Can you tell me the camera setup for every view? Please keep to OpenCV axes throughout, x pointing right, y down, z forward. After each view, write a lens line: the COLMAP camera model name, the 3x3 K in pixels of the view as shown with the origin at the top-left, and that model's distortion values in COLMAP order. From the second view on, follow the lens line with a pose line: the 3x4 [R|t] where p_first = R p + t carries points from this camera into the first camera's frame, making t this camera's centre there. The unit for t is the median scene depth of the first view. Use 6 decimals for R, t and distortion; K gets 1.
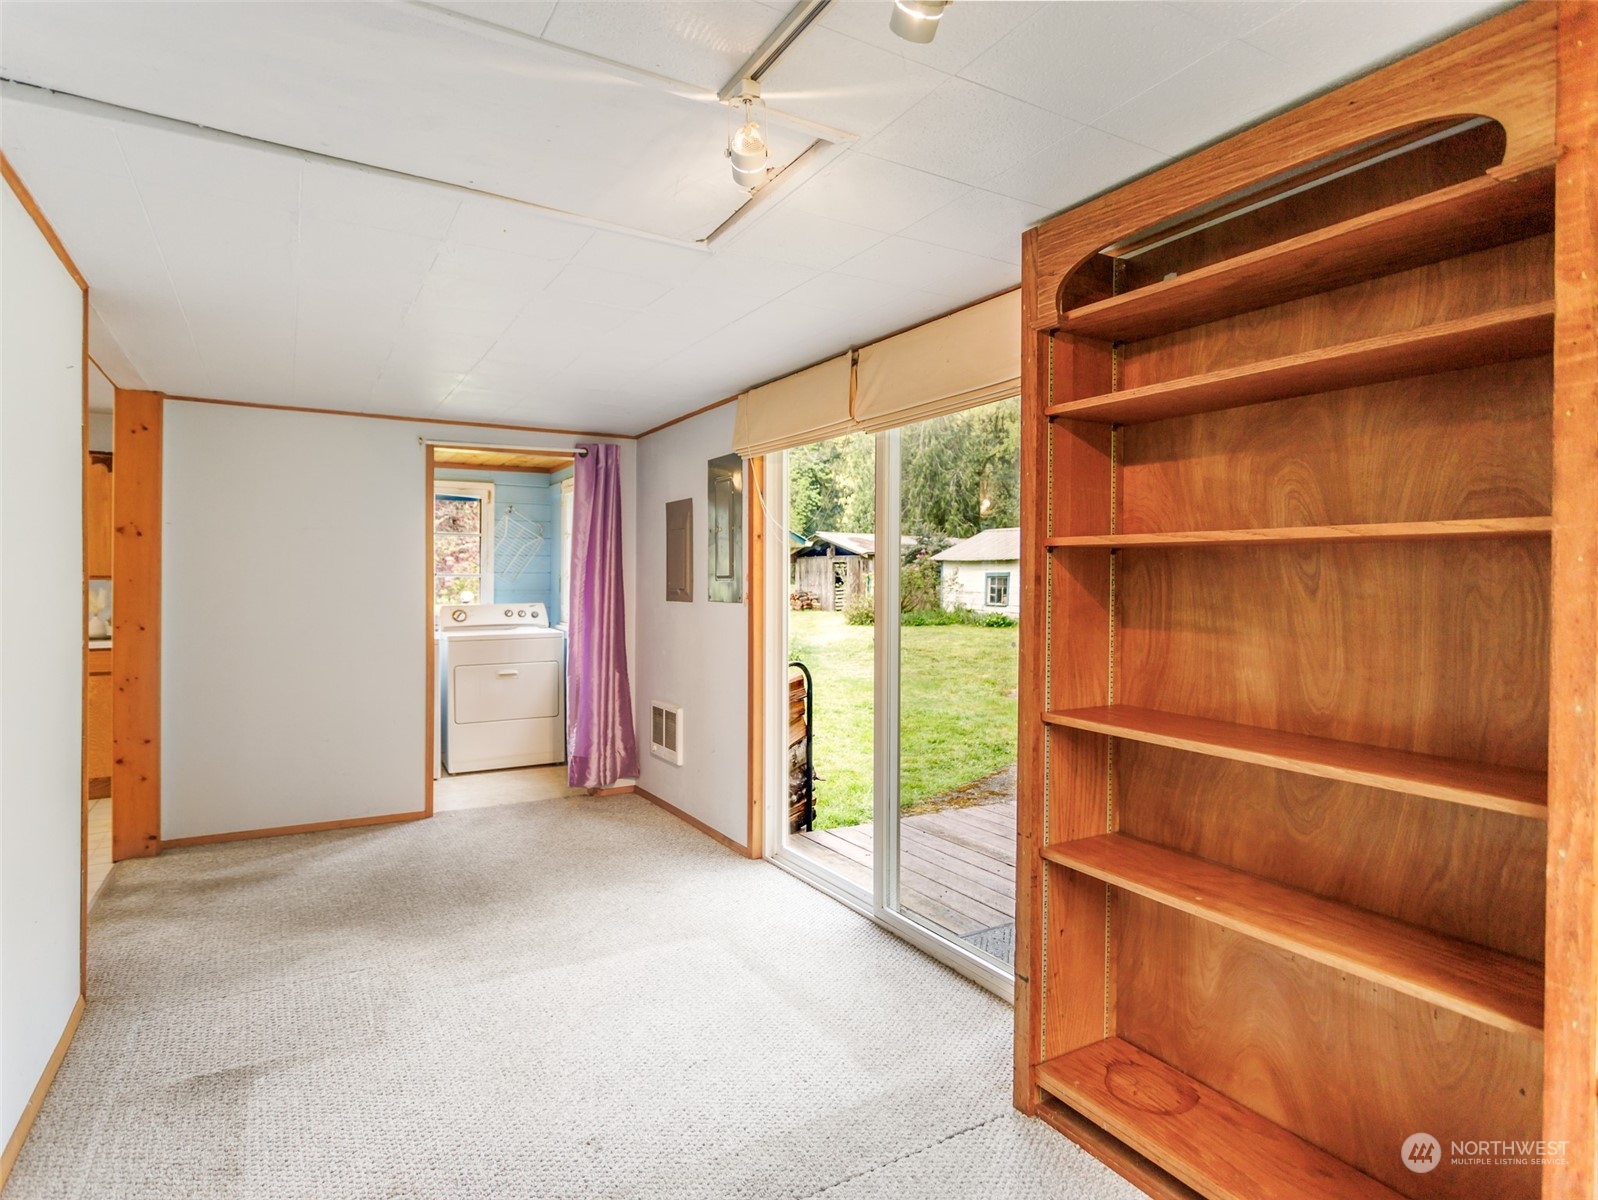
lens RADIAL K [[919.6, 0, 769.4], [0, 919.6, 595.2], [0, 0, 1]] dist [-0.001080, 0.003469]
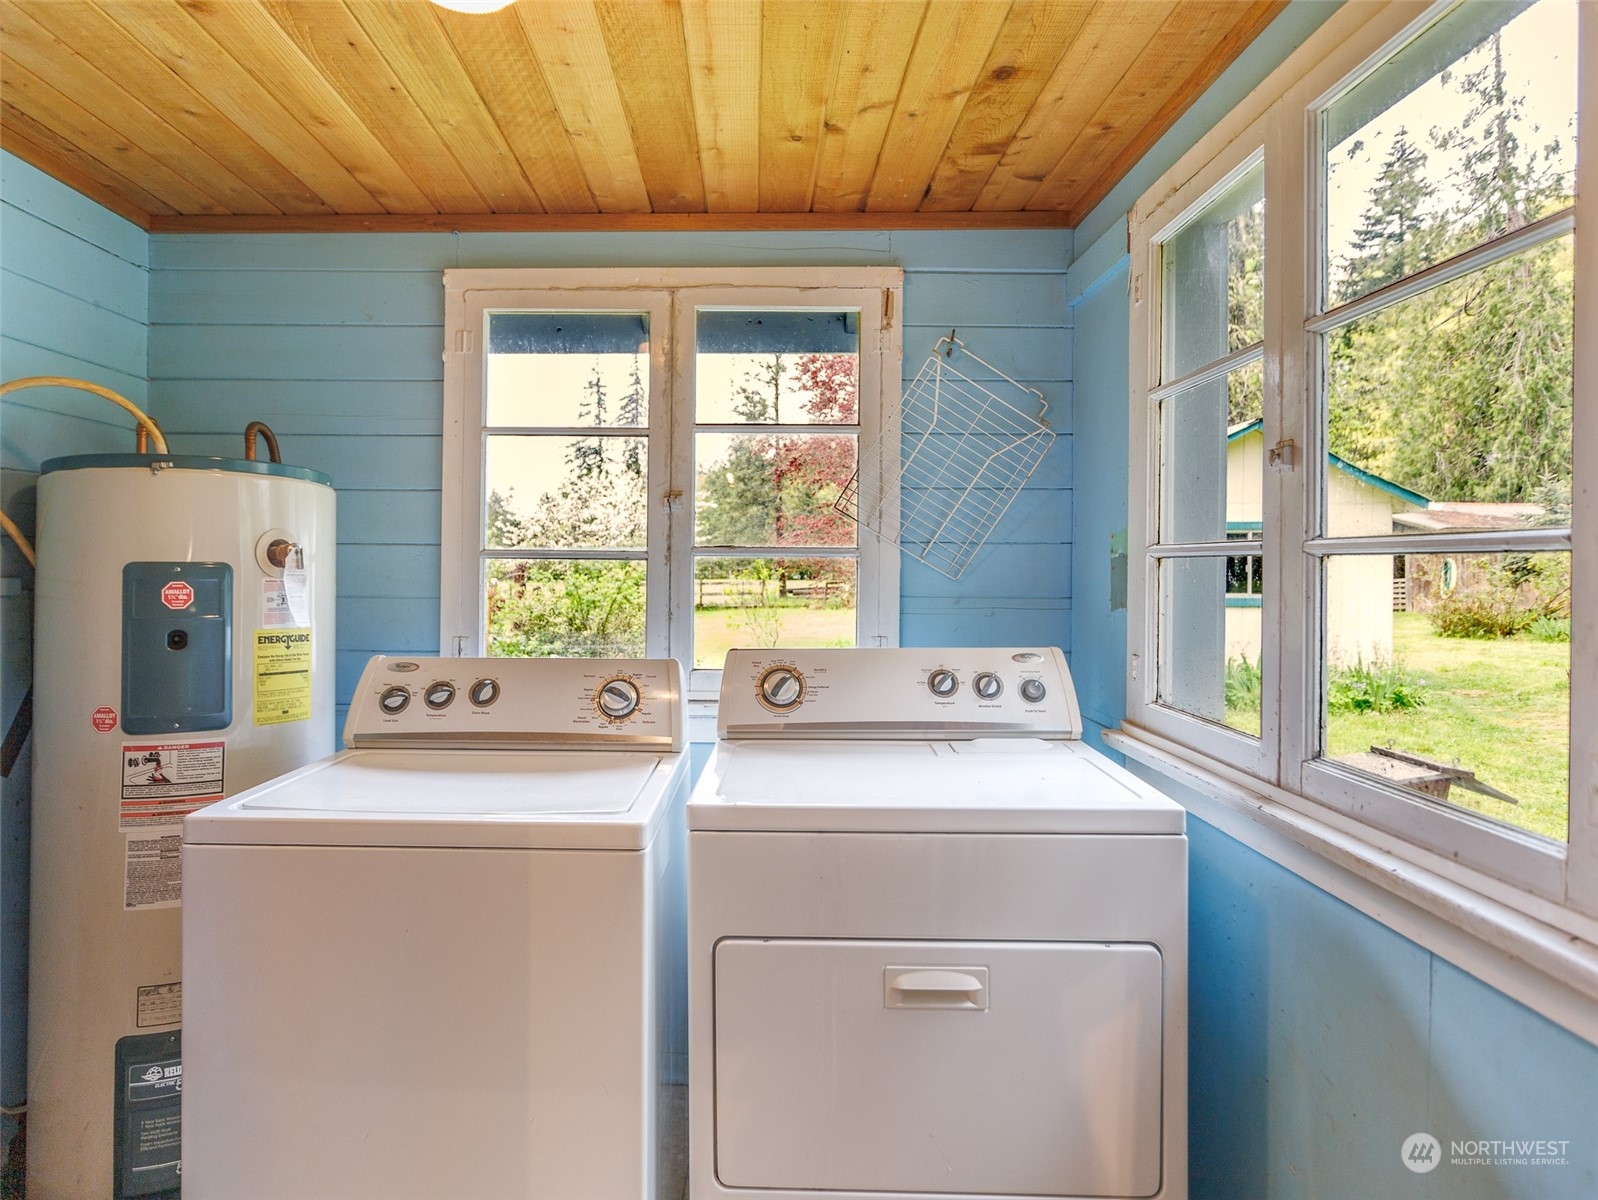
lens RADIAL K [[919.6, 0, 769.4], [0, 919.6, 595.2], [0, 0, 1]] dist [-0.001080, 0.003469]
pose [[0.898690, 0.012806, -0.438397, -0.198328], [-0.007193, 0.999870, 0.014461, -0.011114], [0.438525, -0.009843, 0.898665, 0.689674]]
